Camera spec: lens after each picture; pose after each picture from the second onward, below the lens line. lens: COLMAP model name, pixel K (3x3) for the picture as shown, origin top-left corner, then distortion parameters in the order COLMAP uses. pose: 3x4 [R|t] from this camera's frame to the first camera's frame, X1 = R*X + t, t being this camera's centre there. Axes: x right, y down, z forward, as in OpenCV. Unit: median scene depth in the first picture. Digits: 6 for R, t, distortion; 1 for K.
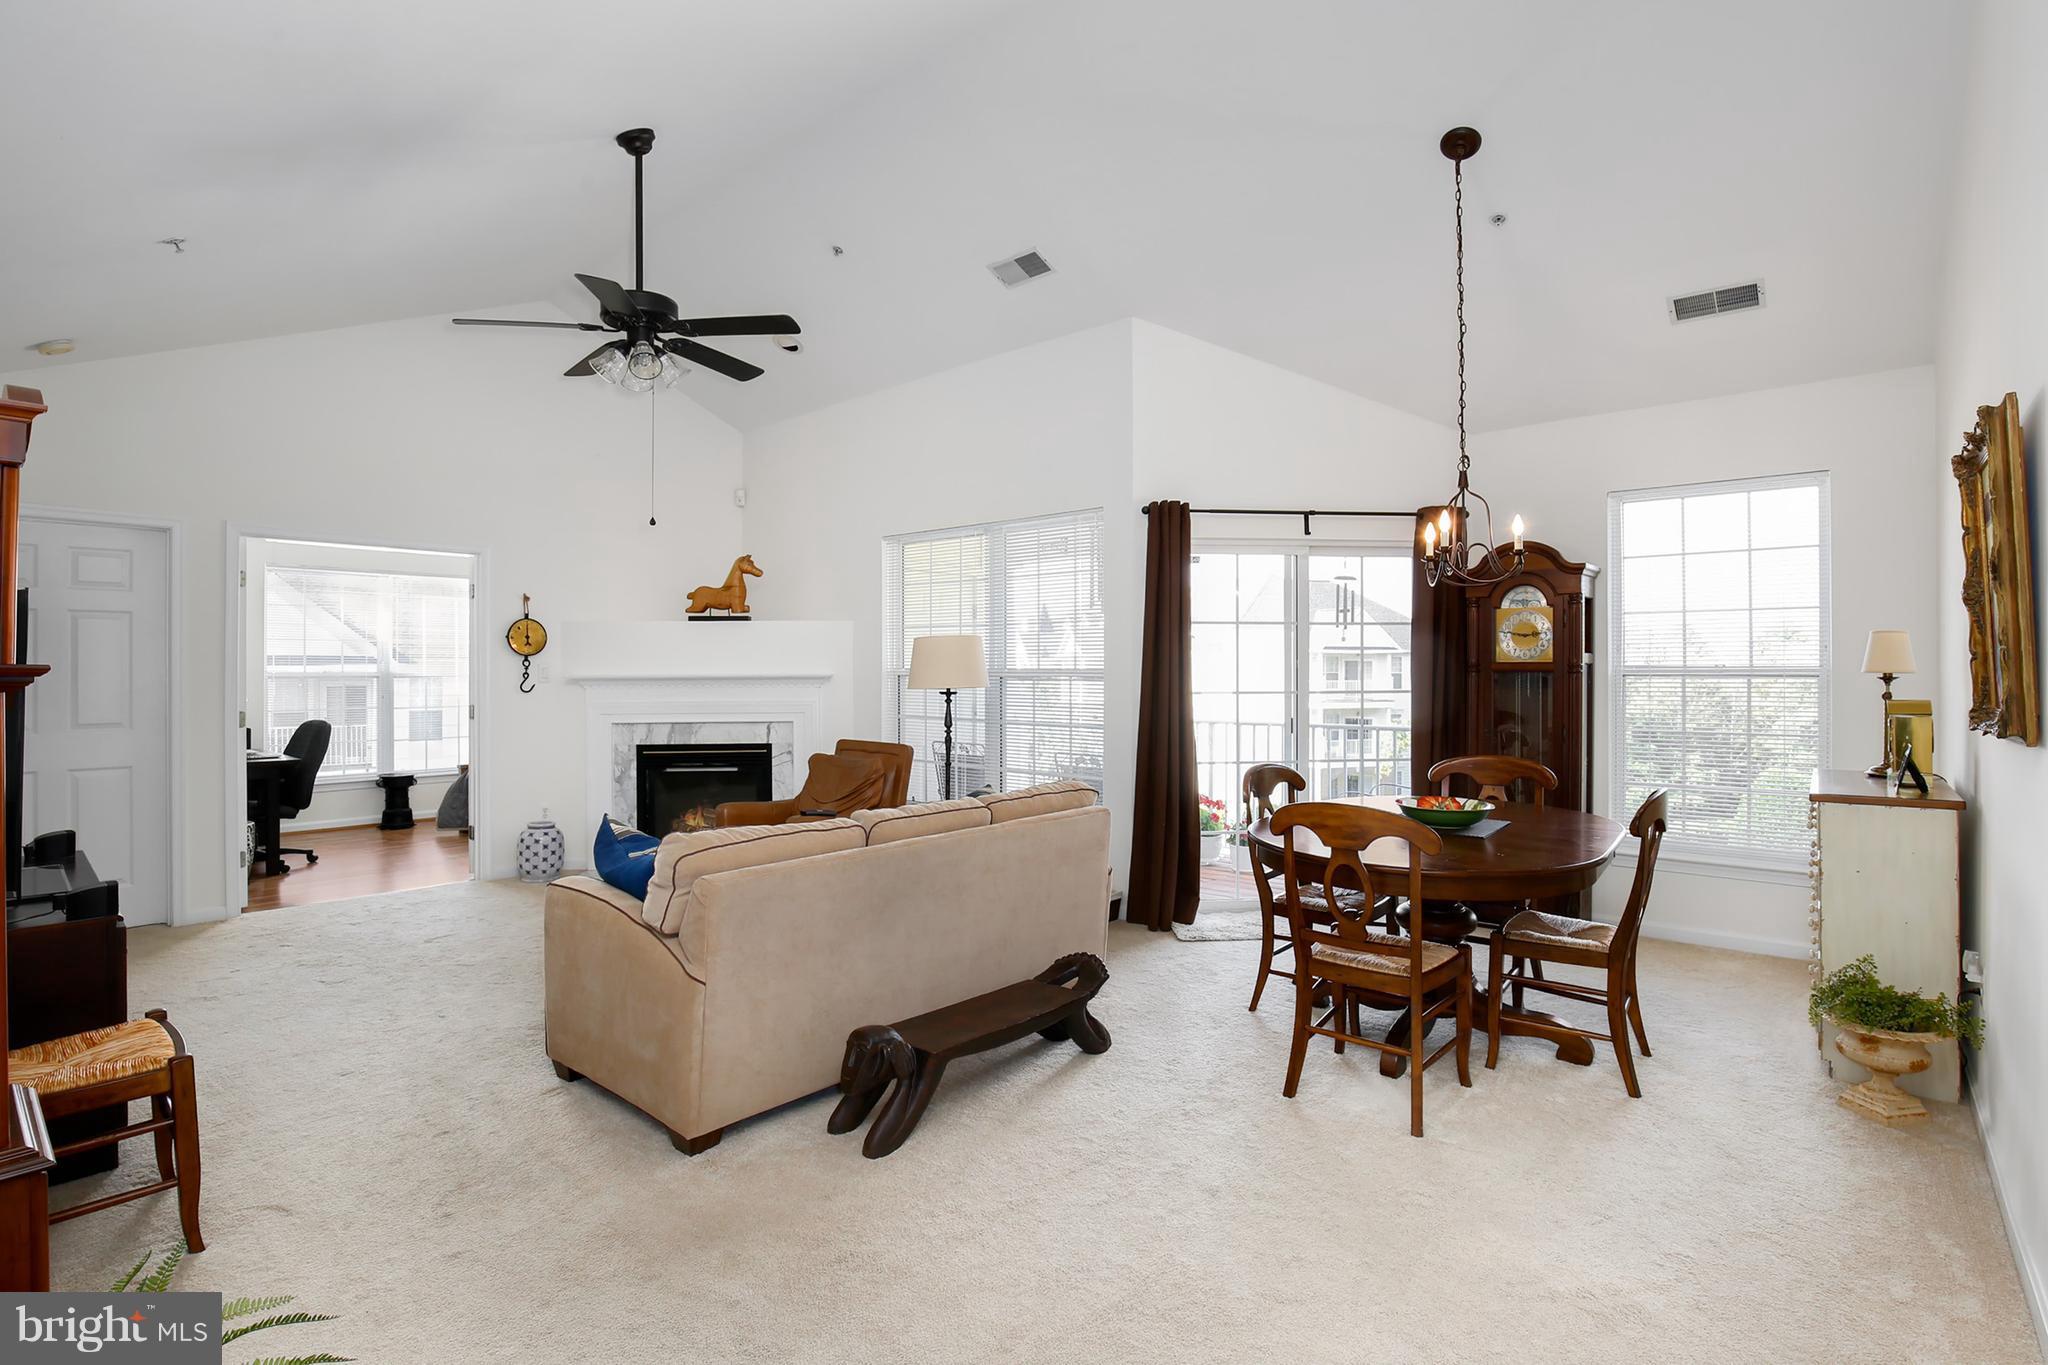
lens RADIAL K [[955.1, 0, 1019.3], [0, 955.1, 662.6], [0, 0, 1]] dist [-0.033272, 0.006896]
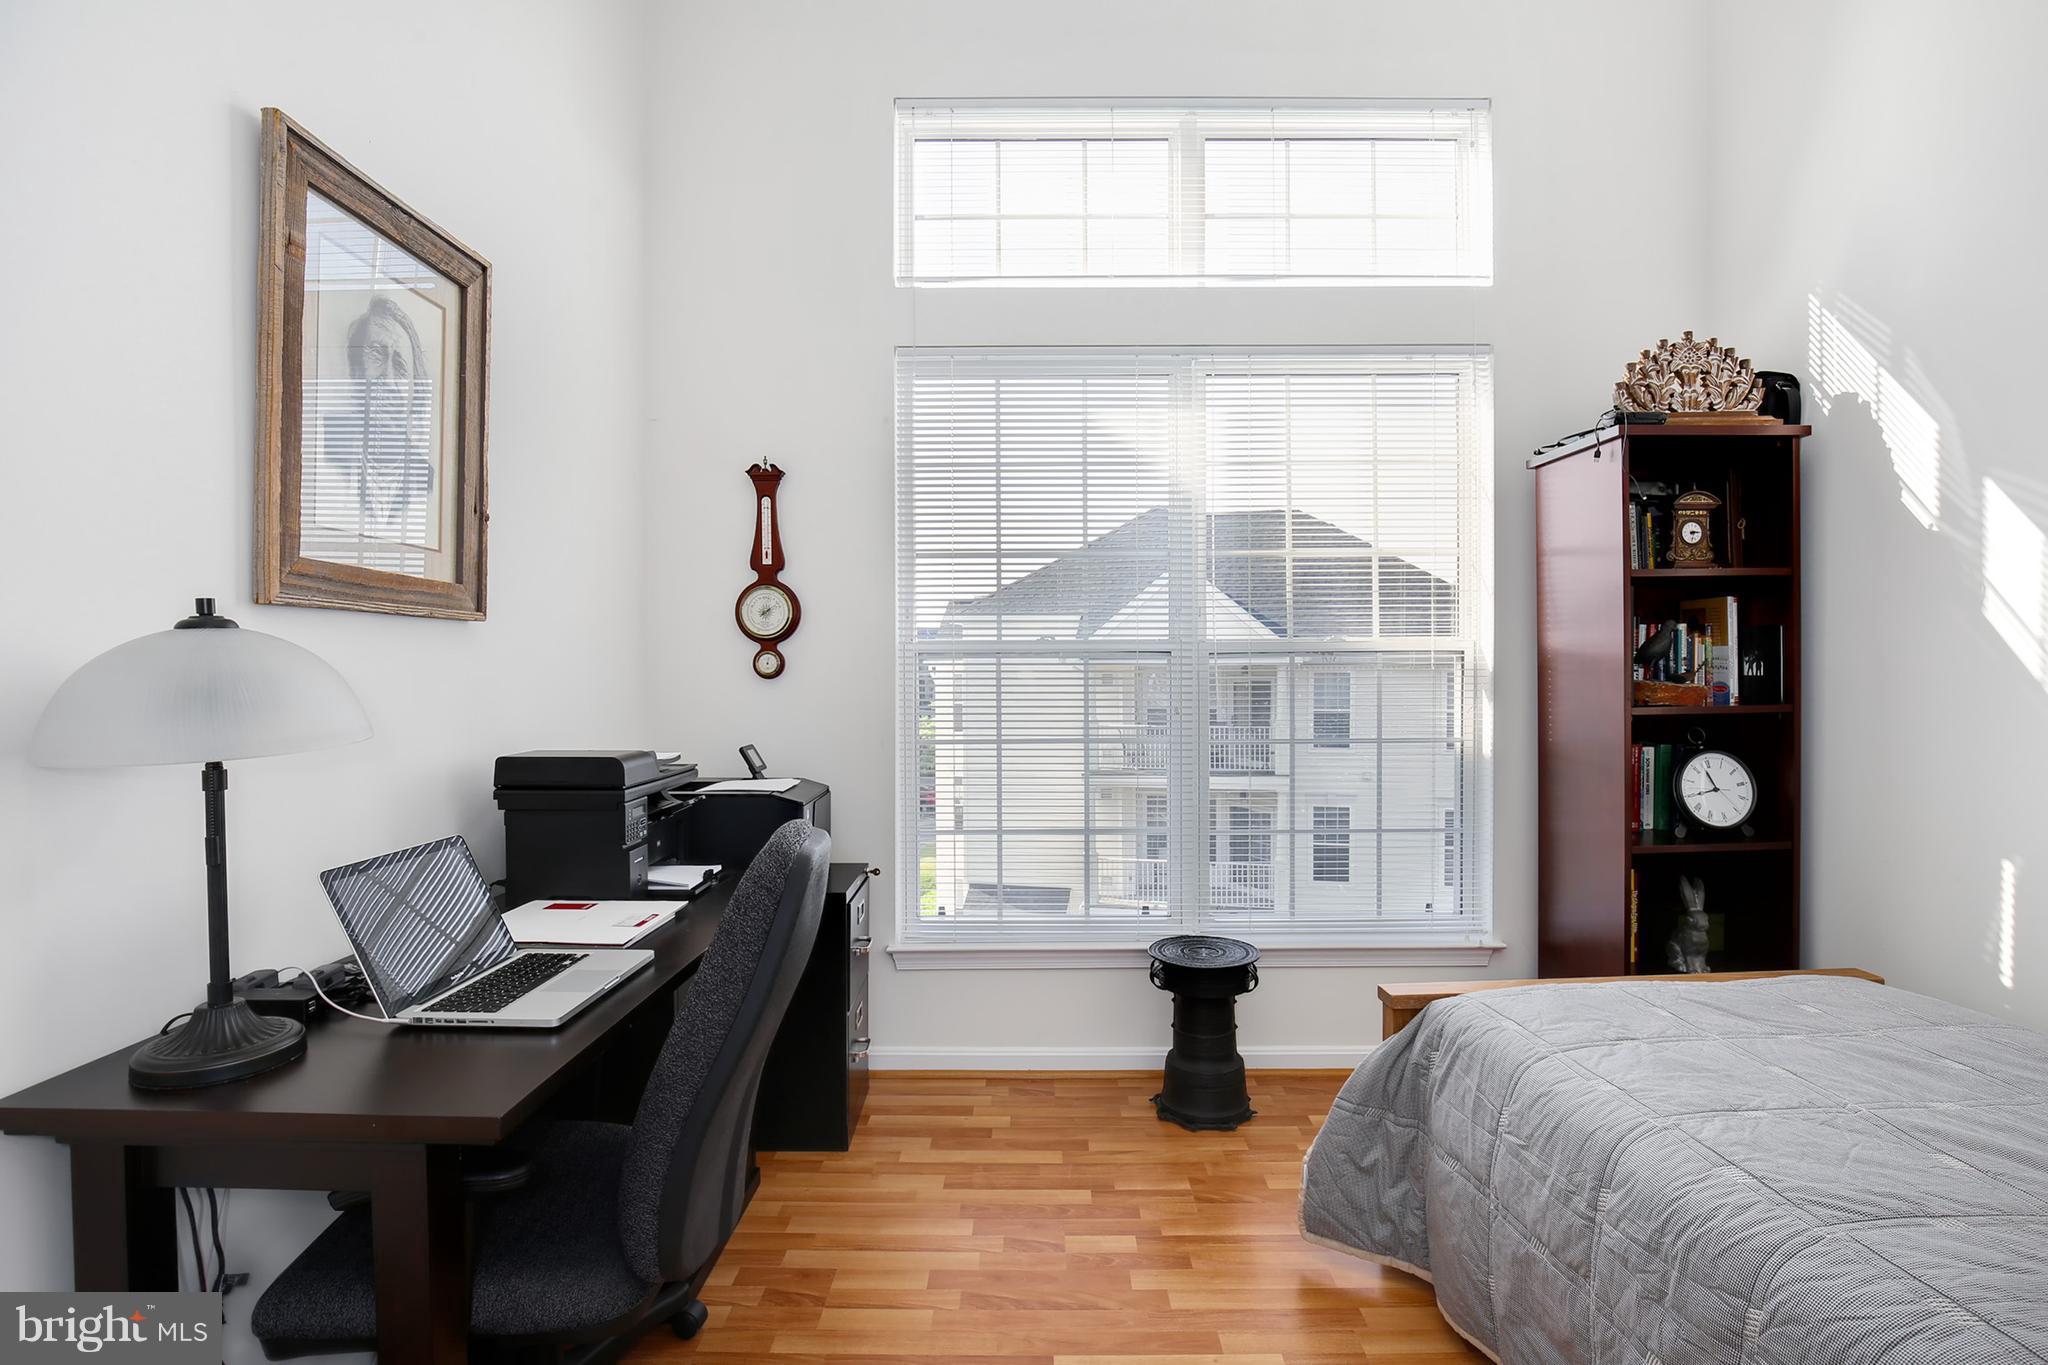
lens RADIAL K [[990.2, 0, 1037.1], [0, 990.2, 690.2], [0, 0, 1]] dist [-0.023504, -0.000857]
pose [[0.654779, 0.016164, -0.755648, -0.690568], [0.006400, 0.999617, 0.026928, 0.030095], [0.755793, -0.022468, 0.654424, 1.147828]]
